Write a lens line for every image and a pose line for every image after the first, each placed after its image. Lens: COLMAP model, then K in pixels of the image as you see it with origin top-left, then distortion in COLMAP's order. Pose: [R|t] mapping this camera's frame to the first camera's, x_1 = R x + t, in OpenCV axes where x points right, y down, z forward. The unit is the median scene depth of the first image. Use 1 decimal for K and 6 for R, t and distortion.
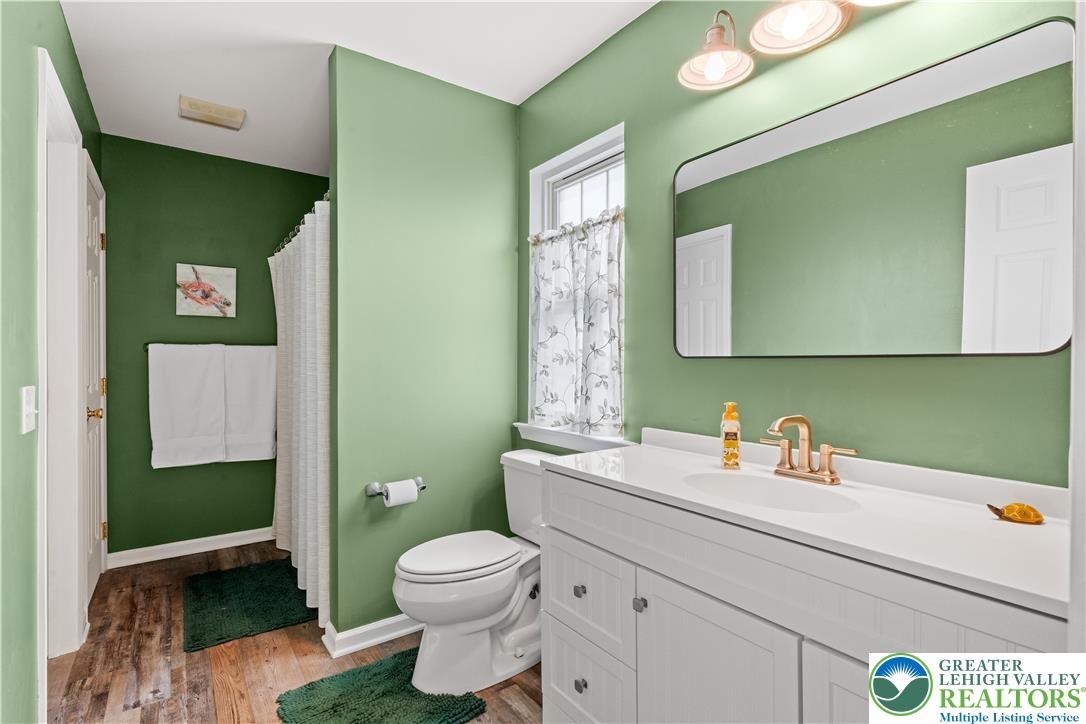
lens RADIAL K [[518.3, 0, 535.3], [0, 518.3, 365.8], [0, 0, 1]] dist [0.002089, 0.000218]
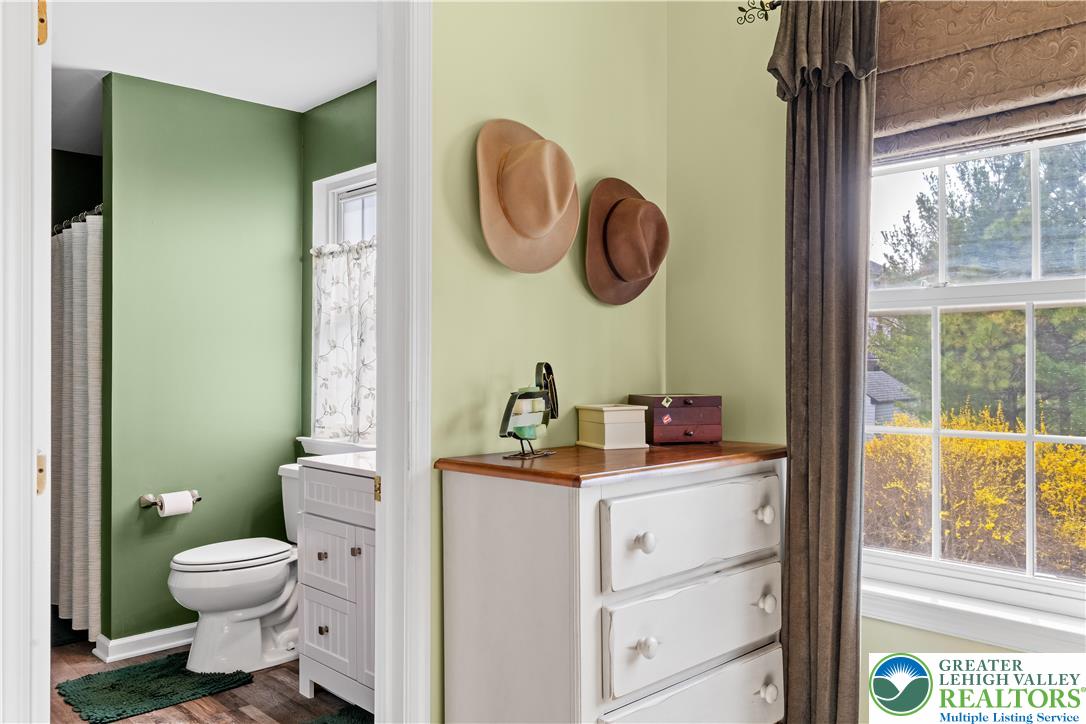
lens RADIAL K [[838.3, 0, 527.0], [0, 838.3, 363.5], [0, 0, 1]] dist [-0.001484, 0.003088]
pose [[0.989604, -0.000443, 0.143821, 0.187538], [0.002339, 0.999913, -0.013014, -0.008251], [-0.143802, 0.013215, 0.989518, -0.734004]]
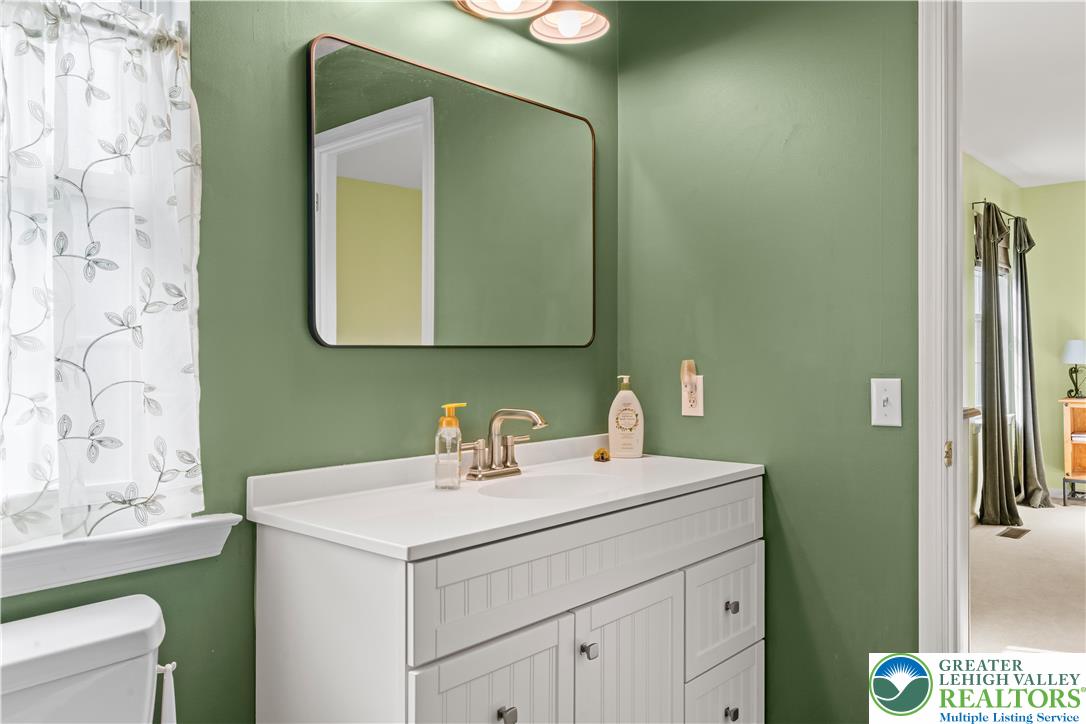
lens RADIAL K [[867.5, 0, 541.8], [0, 867.5, 345.3], [0, 0, 1]] dist [0.011946, 0.004392]
pose [[-0.250361, 0.007153, 0.968126, -0.622649], [0.011531, 0.999924, -0.004406, -0.007179], [-0.968084, 0.010061, -0.250425, 0.801188]]
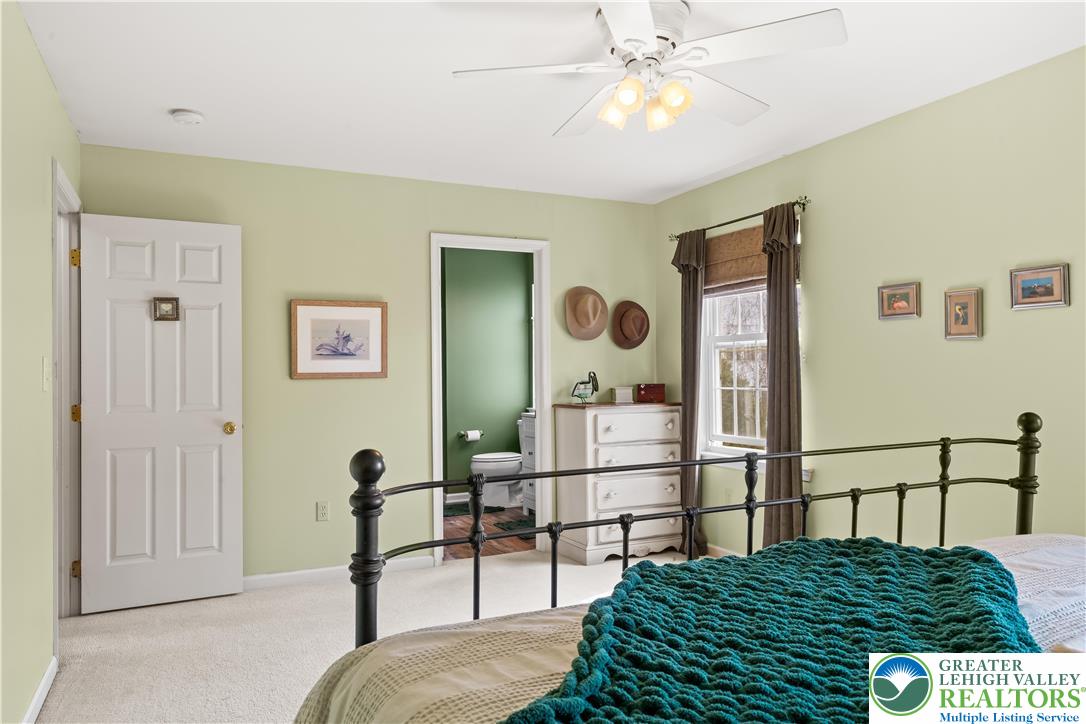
lens RADIAL K [[730.7, 0, 543.6], [0, 730.7, 362.4], [0, 0, 1]] dist [-0.001856, -0.000278]
pose [[0.987986, -0.012924, -0.154003, 0.544062], [0.009228, 0.999653, -0.024685, 0.004614], [0.154269, 0.022967, 0.987762, -2.122850]]
